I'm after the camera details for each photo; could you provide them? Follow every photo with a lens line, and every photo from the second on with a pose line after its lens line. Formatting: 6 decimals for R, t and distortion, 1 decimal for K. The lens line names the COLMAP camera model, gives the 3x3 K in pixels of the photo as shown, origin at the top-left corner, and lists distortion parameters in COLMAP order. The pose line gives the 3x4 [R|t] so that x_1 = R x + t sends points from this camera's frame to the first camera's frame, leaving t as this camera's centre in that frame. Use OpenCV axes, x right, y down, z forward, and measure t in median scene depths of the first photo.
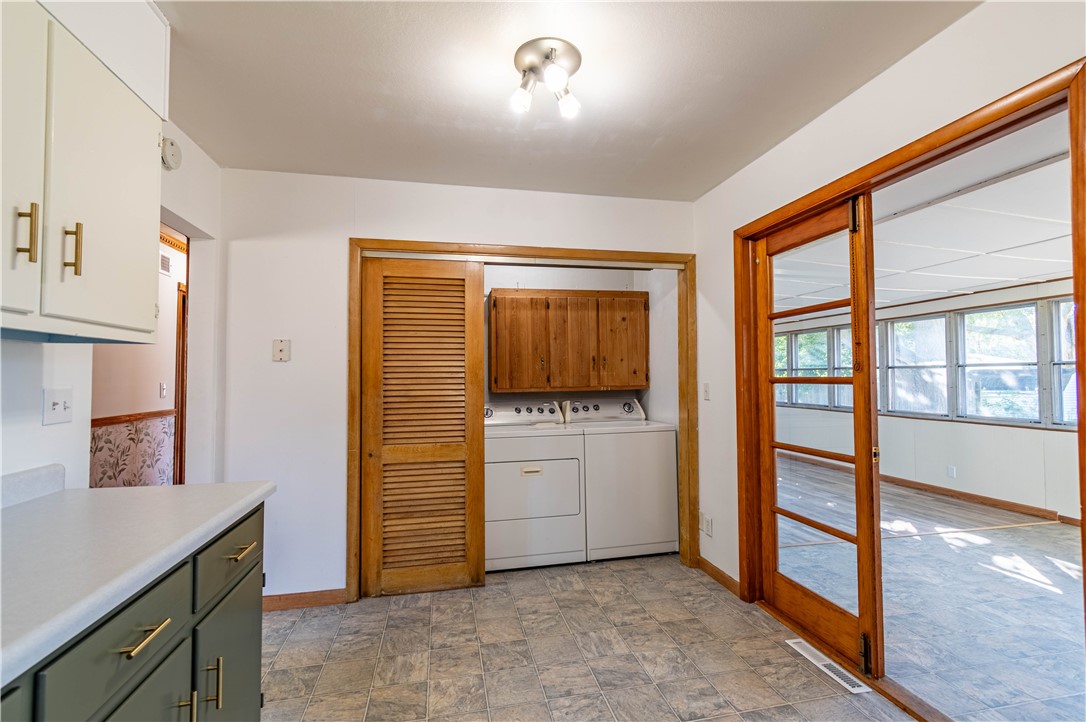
lens RADIAL K [[481.9, 0, 543.0], [0, 481.9, 361.0], [0, 0, 1]] dist [0.000546, -0.000702]
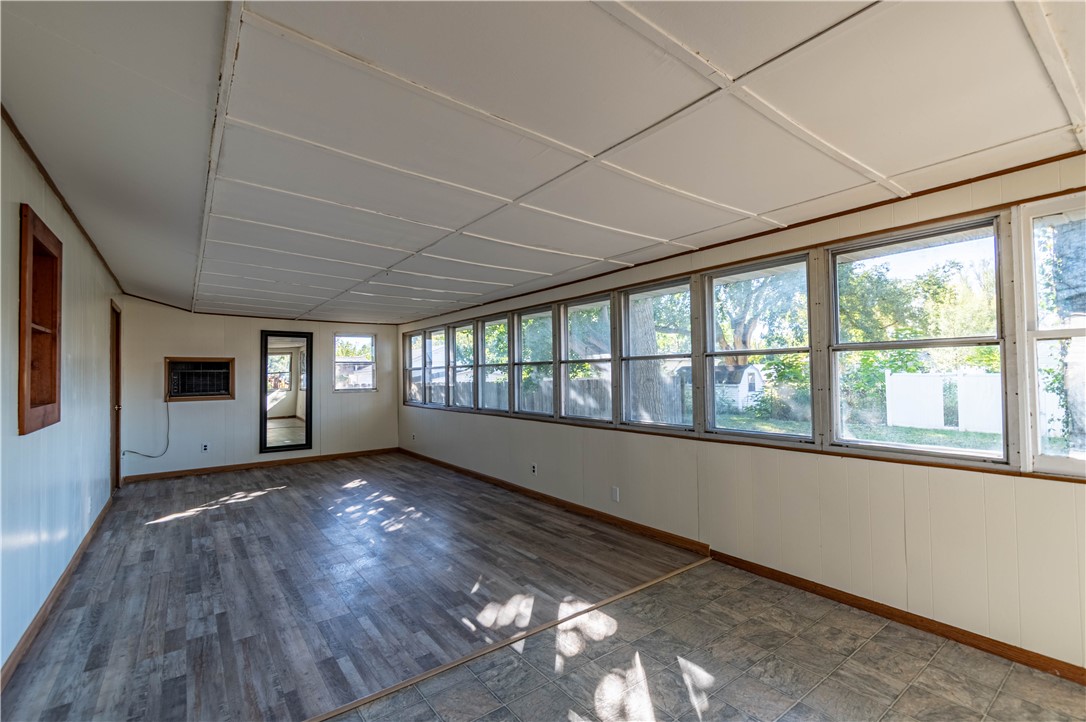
lens RADIAL K [[481.9, 0, 543.0], [0, 481.9, 361.0], [0, 0, 1]] dist [0.000546, -0.000702]
pose [[0.910410, -0.000104, 0.413708, 0.414394], [-0.000676, 0.999998, 0.001737, 0.011591], [-0.413708, -0.001861, 0.910408, 0.333162]]
